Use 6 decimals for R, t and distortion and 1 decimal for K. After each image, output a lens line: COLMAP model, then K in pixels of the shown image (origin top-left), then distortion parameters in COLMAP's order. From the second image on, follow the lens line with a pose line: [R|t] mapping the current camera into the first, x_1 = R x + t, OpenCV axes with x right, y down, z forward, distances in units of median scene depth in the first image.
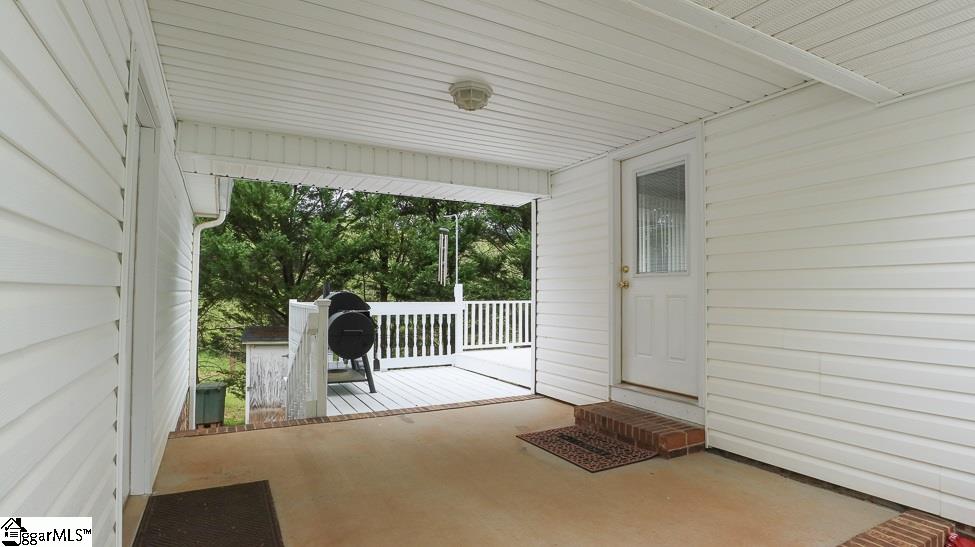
lens RADIAL K [[486.9, 0, 486.7], [0, 486.9, 277.4], [0, 0, 1]] dist [-0.004692, 0.001743]
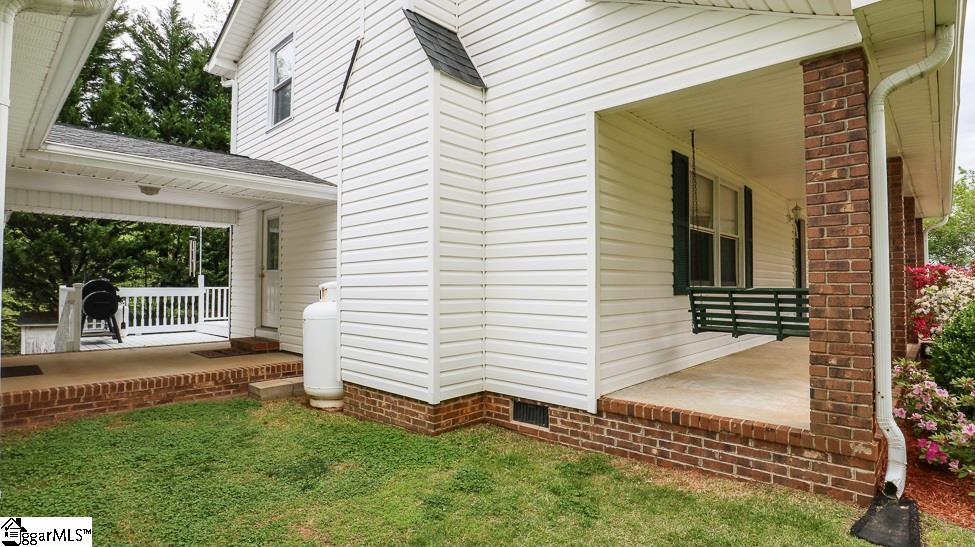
lens RADIAL K [[486.9, 0, 487.5], [0, 486.9, 269.1], [0, 0, 1]] dist [-0.004692, 0.001743]
pose [[0.954620, 0.010860, 0.297630, 0.328736], [-0.009676, 0.999938, -0.005450, -0.005578], [-0.297670, 0.002322, 0.954666, -0.650226]]
